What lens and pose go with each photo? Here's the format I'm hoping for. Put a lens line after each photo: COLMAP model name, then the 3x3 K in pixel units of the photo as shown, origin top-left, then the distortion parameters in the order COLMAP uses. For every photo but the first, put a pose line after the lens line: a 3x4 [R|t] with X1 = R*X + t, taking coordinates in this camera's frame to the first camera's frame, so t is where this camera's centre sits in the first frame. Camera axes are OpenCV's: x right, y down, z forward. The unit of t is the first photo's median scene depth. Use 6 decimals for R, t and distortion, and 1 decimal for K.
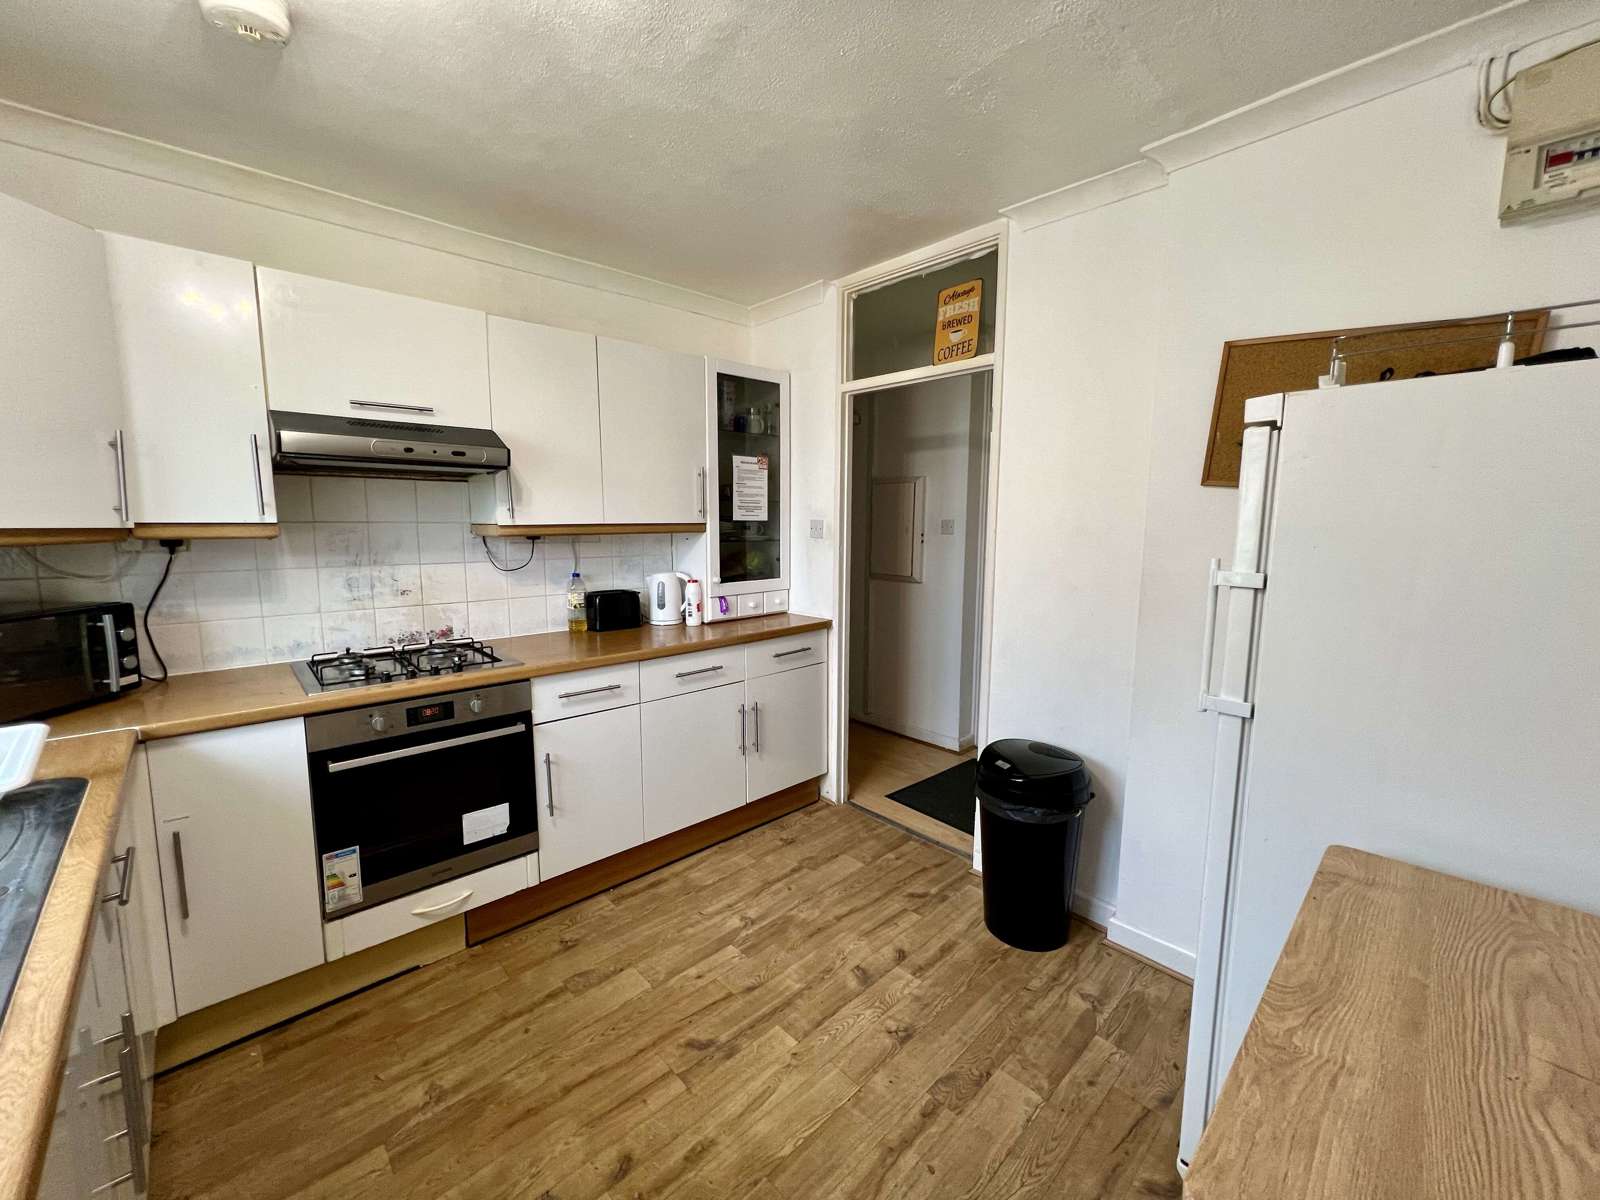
lens RADIAL K [[642.5, 0, 803.1], [0, 642.5, 594.1], [0, 0, 1]] dist [-0.000466, -0.000028]
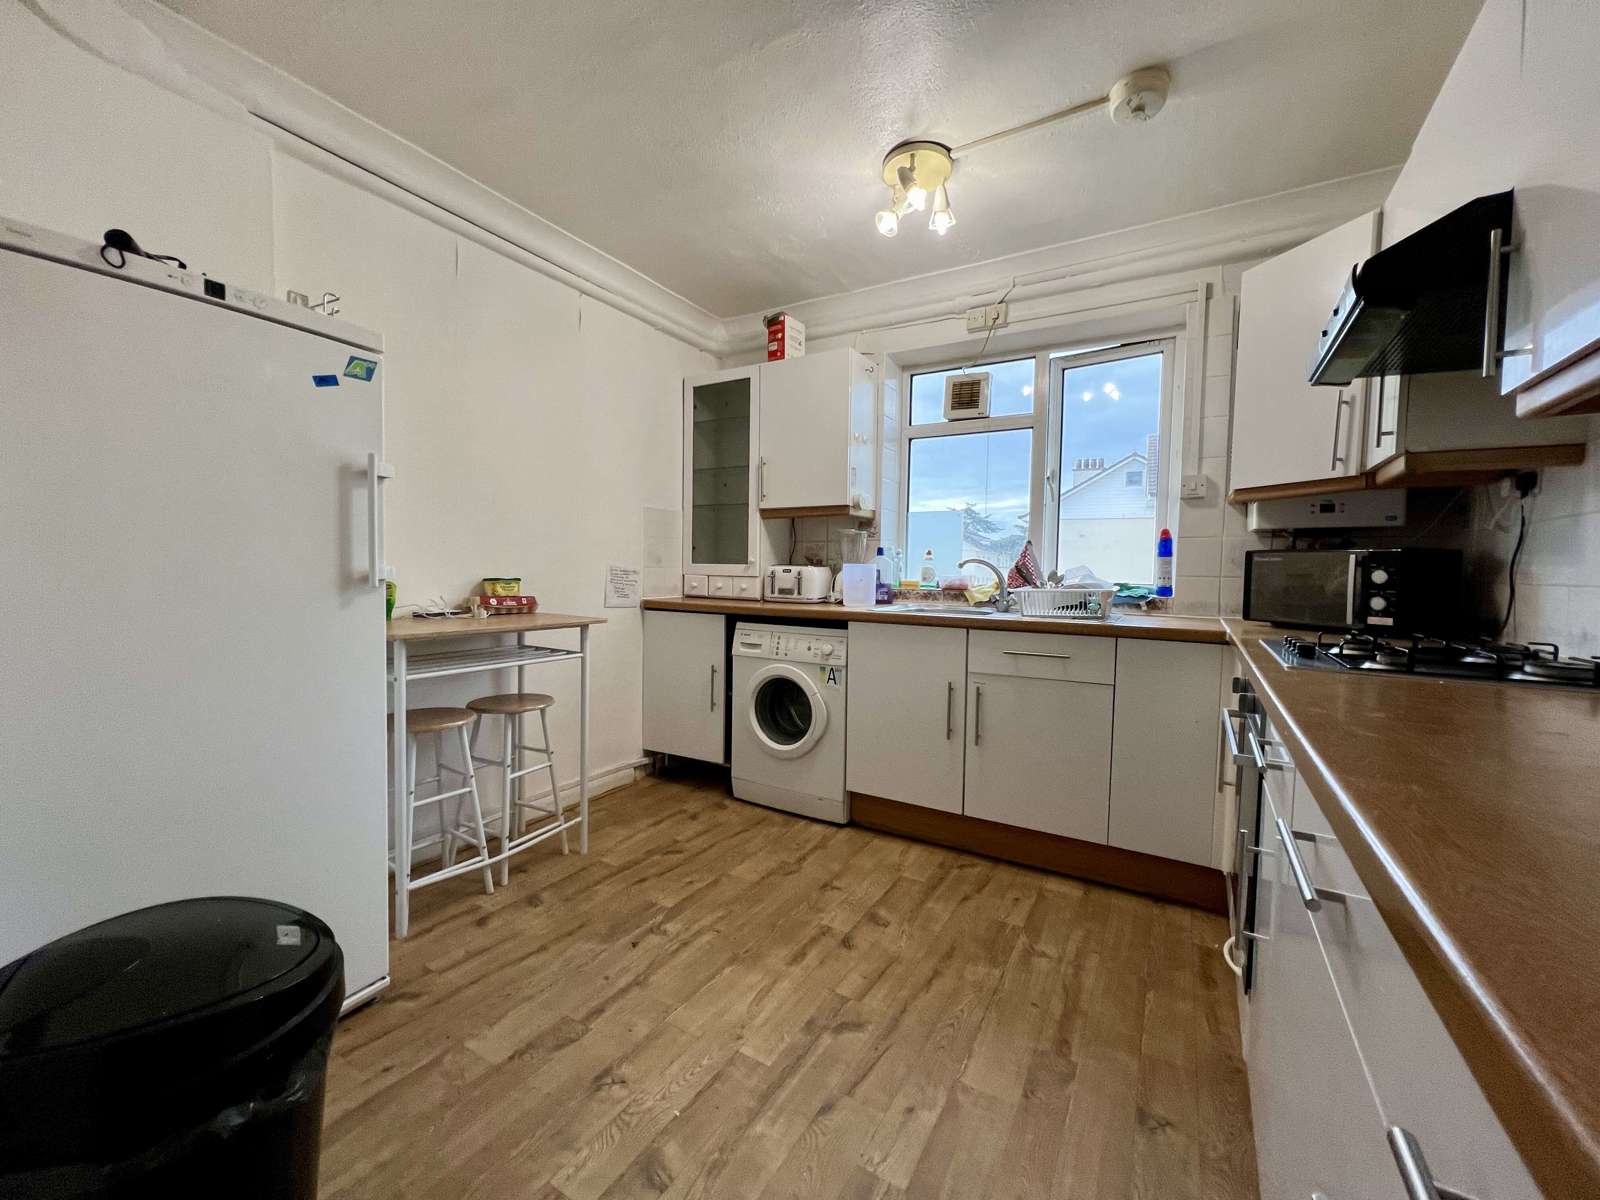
lens RADIAL K [[642.5, 0, 798.8], [0, 642.5, 598.5], [0, 0, 1]] dist [-0.000466, -0.000028]
pose [[-0.964108, -0.012210, -0.265228, 0.144977], [-0.056520, 0.985484, 0.160085, -0.017302], [0.259423, 0.169330, -0.950803, 1.713305]]
